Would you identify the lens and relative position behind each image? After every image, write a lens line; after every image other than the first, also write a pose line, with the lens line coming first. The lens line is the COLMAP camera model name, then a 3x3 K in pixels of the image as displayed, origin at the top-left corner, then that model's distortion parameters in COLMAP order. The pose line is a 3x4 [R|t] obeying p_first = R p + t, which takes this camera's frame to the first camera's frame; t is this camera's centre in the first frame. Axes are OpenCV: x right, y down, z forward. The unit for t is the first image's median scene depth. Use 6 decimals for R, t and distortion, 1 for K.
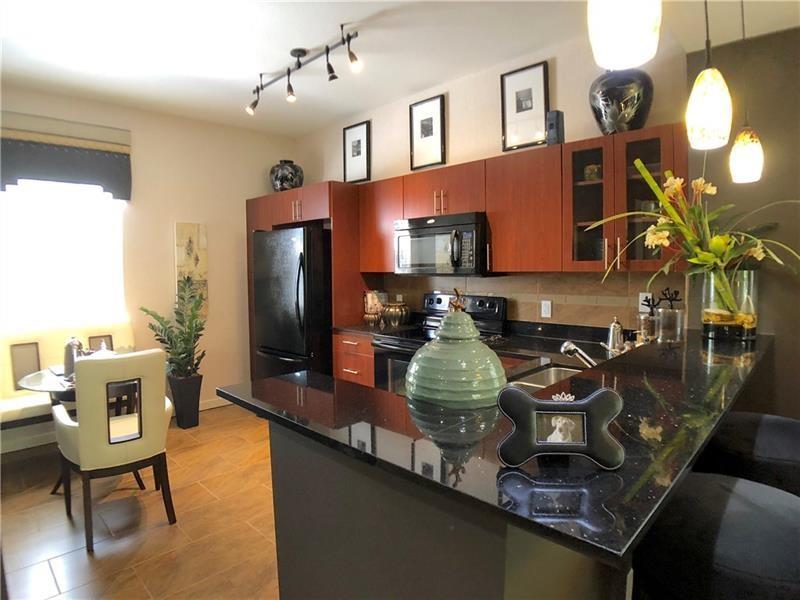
lens RADIAL K [[464.4, 0, 400.0], [0, 464.4, 294.4], [0, 0, 1]] dist [-0.086535, 0.018542]
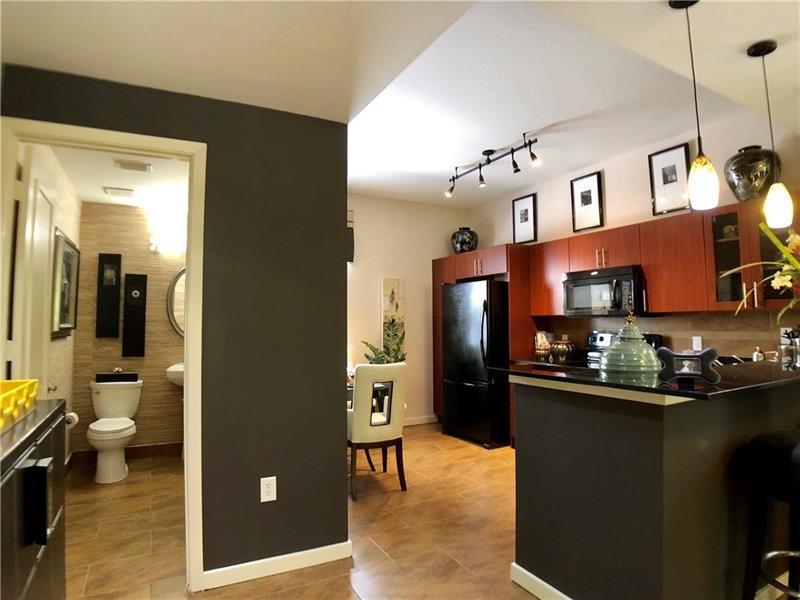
lens RADIAL K [[464.4, 0, 400.6], [0, 464.4, 293.7], [0, 0, 1]] dist [-0.086535, 0.018542]
pose [[0.955965, -0.012559, -0.293211, -0.073700], [-0.022157, 0.993144, -0.114779, 0.051994], [0.292642, 0.116221, 0.949133, -0.333890]]
